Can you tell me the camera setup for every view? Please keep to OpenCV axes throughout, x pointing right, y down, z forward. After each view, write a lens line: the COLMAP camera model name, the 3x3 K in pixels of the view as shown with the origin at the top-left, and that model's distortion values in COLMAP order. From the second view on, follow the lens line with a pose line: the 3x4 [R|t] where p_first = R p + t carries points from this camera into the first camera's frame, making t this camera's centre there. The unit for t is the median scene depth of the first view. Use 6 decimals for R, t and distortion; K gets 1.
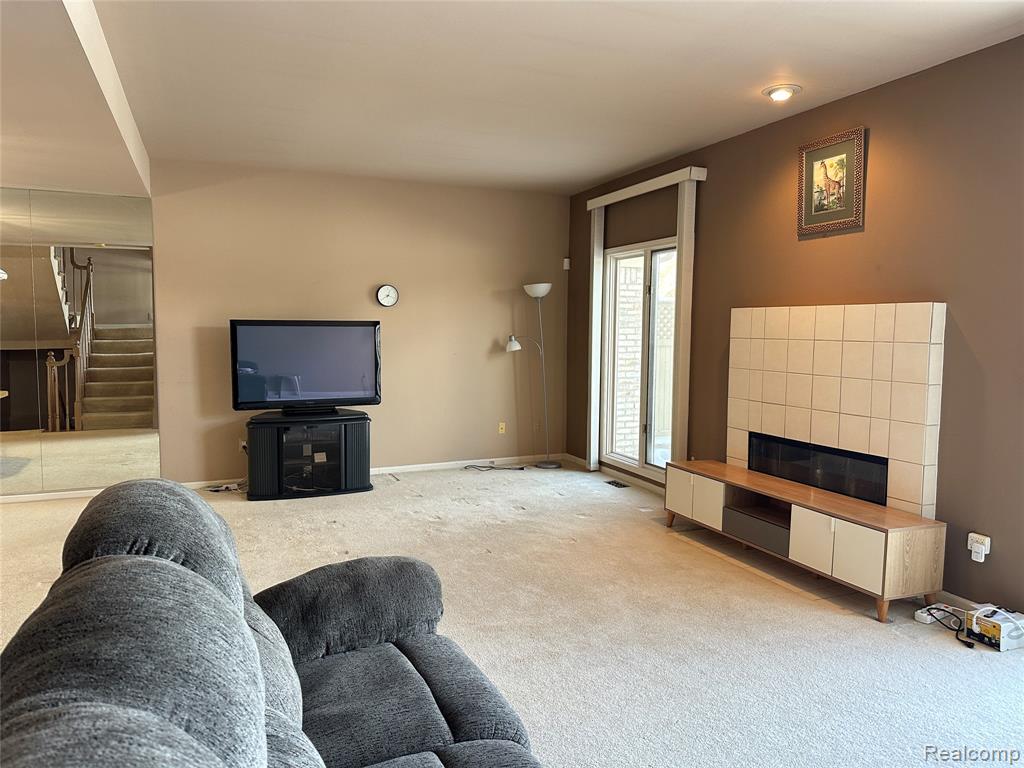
lens RADIAL K [[712.9, 0, 502.5], [0, 712.9, 385.2], [0, 0, 1]] dist [0.071655, -0.093615]
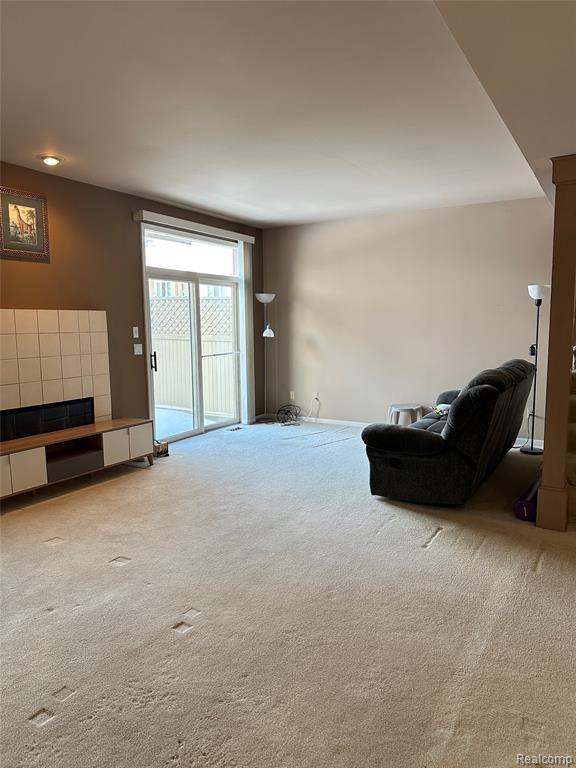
lens RADIAL K [[534.7, 0, 297.9], [0, 534.7, 383.6], [0, 0, 1]] dist [0.071655, -0.093615]
pose [[-0.612475, -0.091101, 0.785223, -0.717282], [0.066607, 0.983857, 0.166100, -0.104165], [-0.787679, 0.154034, -0.596520, 1.195414]]
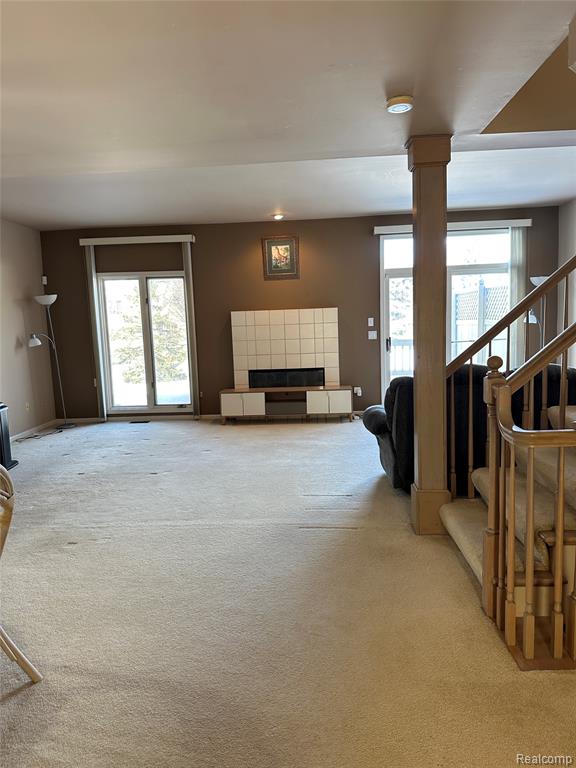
lens RADIAL K [[534.7, 0, 291.9], [0, 534.7, 386.8], [0, 0, 1]] dist [0.071655, -0.093615]
pose [[0.421214, -0.133483, 0.897085, -1.085859], [0.111769, 0.989211, 0.094711, -0.023316], [-0.900048, 0.060372, 0.431588, 0.231360]]
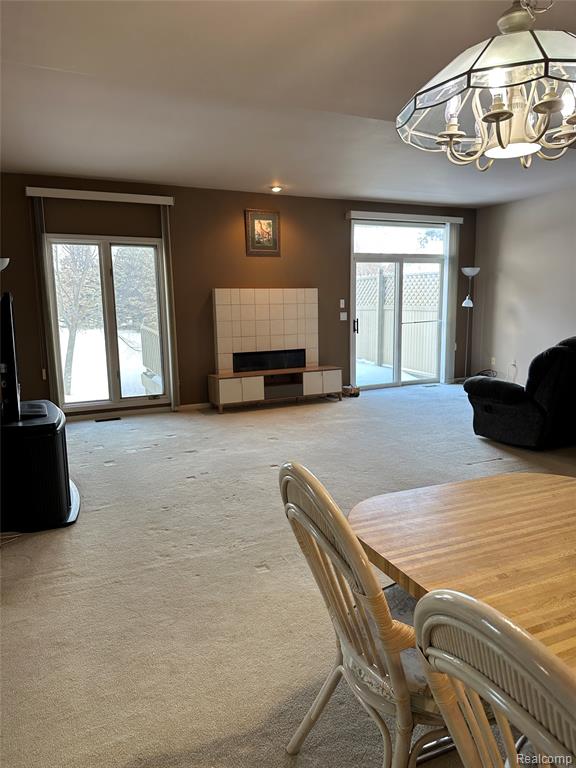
lens RADIAL K [[534.7, 0, 291.3], [0, 534.7, 390.3], [0, 0, 1]] dist [0.071655, -0.093615]
pose [[-0.071426, -0.167392, 0.983300, -1.185424], [0.096492, 0.980034, 0.173845, -0.079084], [-0.992768, 0.107298, -0.053848, 1.001148]]
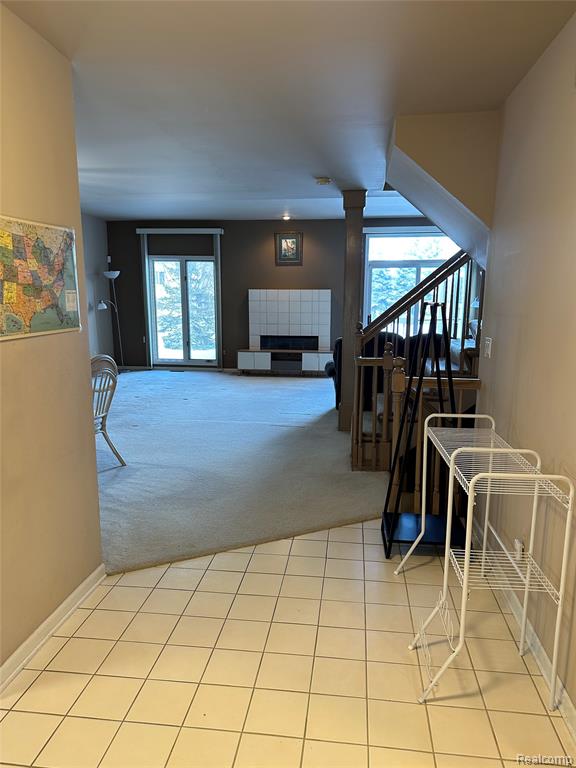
lens RADIAL K [[534.7, 0, 299.7], [0, 534.7, 397.6], [0, 0, 1]] dist [0.071655, -0.093615]
pose [[0.475244, -0.166452, 0.863966, -1.485922], [0.069287, 0.985973, 0.151845, -0.001567], [-0.877122, -0.012302, 0.480110, -0.117989]]
